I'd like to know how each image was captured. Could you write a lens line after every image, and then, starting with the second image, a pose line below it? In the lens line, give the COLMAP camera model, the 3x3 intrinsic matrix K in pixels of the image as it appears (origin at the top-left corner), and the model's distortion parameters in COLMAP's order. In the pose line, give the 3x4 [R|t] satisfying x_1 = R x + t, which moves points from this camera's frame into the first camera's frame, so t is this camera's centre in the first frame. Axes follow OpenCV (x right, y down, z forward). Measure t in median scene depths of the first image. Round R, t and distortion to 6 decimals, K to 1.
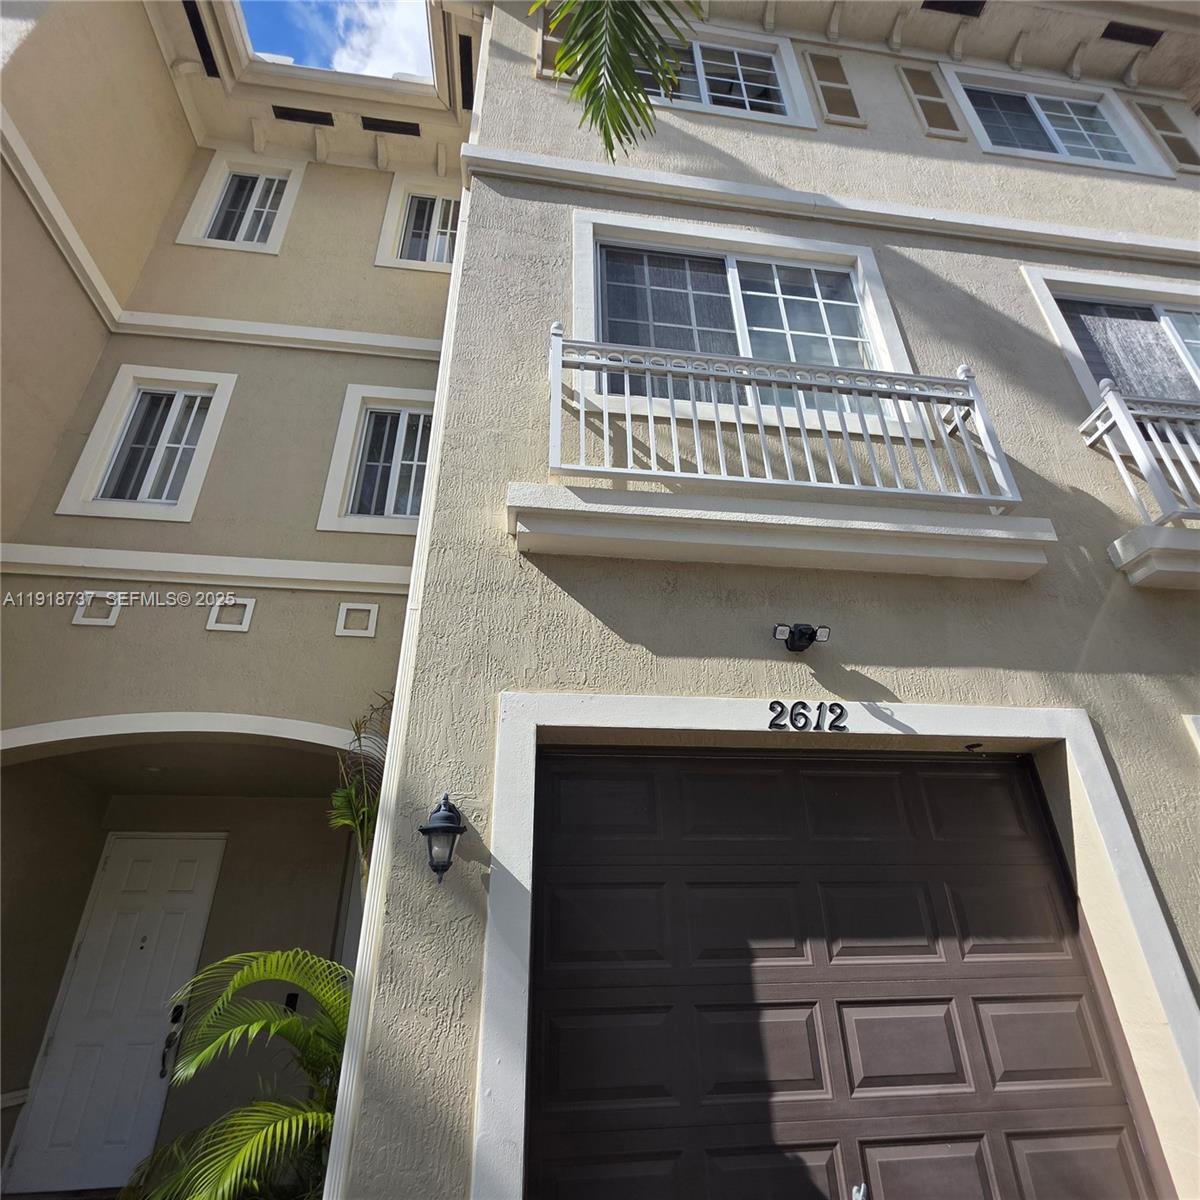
lens RADIAL K [[713.8, 0, 600.0], [0, 713.8, 600.0], [0, 0, 1]] dist [0.005723, 0.002255]
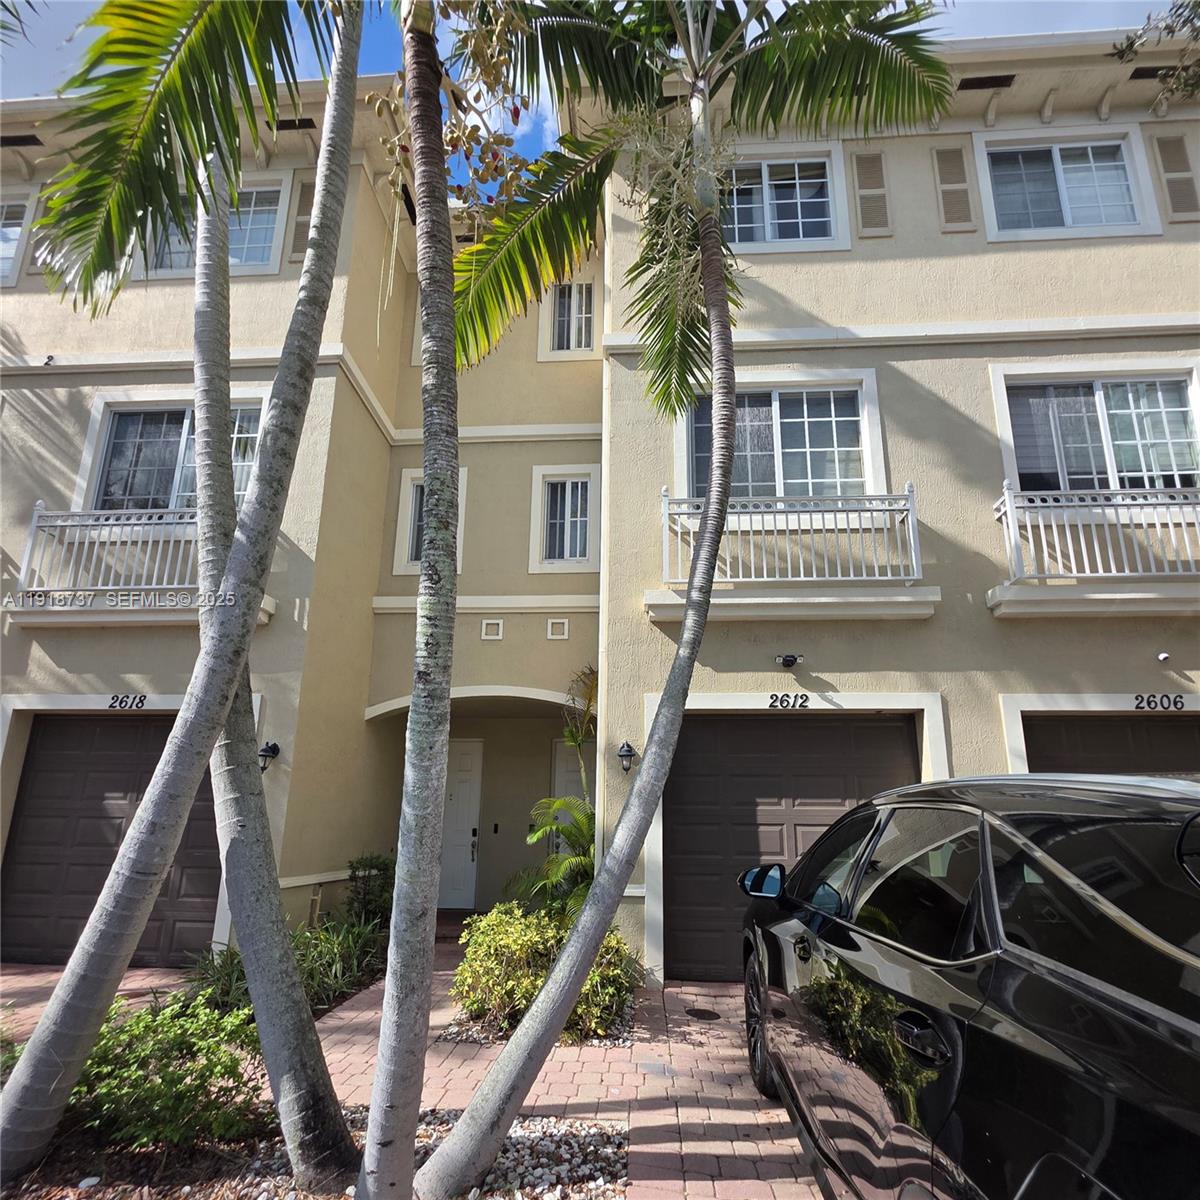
lens RADIAL K [[823.5, 0, 600.0], [0, 823.5, 600.0], [0, 0, 1]] dist [-0.002314, 0.004107]
pose [[0.987079, -0.019093, -0.159095, 0.087220], [0.049210, 0.981014, 0.187588, -0.408477], [0.152492, -0.192993, 0.969278, -0.923702]]
